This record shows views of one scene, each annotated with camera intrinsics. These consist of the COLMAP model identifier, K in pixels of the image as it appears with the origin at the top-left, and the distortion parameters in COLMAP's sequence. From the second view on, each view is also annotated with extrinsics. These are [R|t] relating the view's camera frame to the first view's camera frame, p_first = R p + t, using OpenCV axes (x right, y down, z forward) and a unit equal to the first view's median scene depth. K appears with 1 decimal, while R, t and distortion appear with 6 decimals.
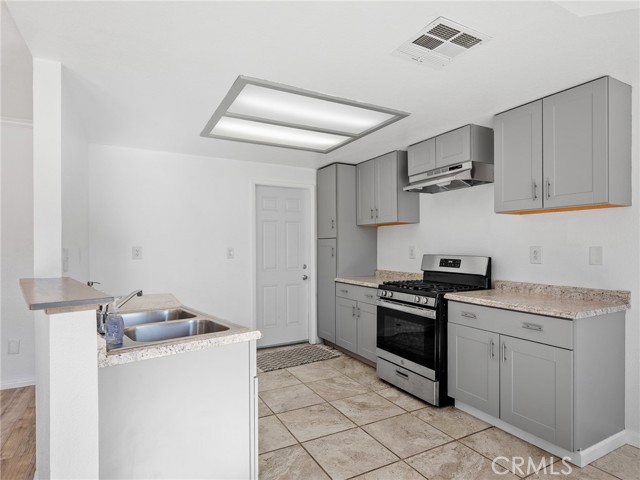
lens RADIAL K [[363.2, 0, 320.0], [0, 363.2, 240.0], [0, 0, 1]] dist [-0.003021, -0.000895]
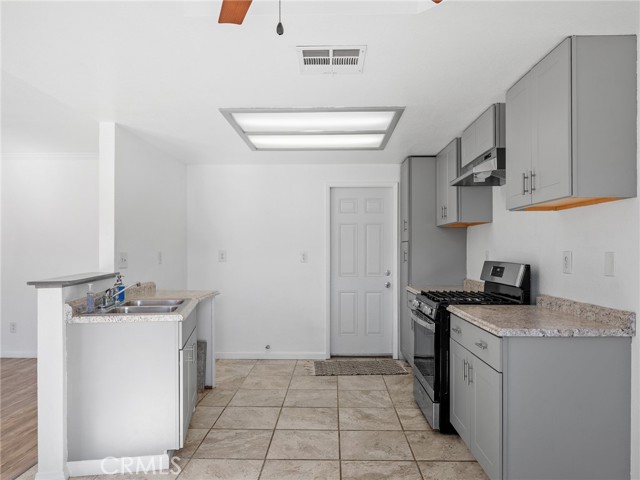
lens RADIAL K [[449.1, 0, 320.0], [0, 449.1, 240.0], [0, 0, 1]] dist [-0.001787, -0.000250]
pose [[0.867277, -0.010205, -0.497721, 0.570141], [0.007834, 0.999946, -0.006851, -0.003840], [0.497764, 0.002043, 0.867310, -0.087899]]
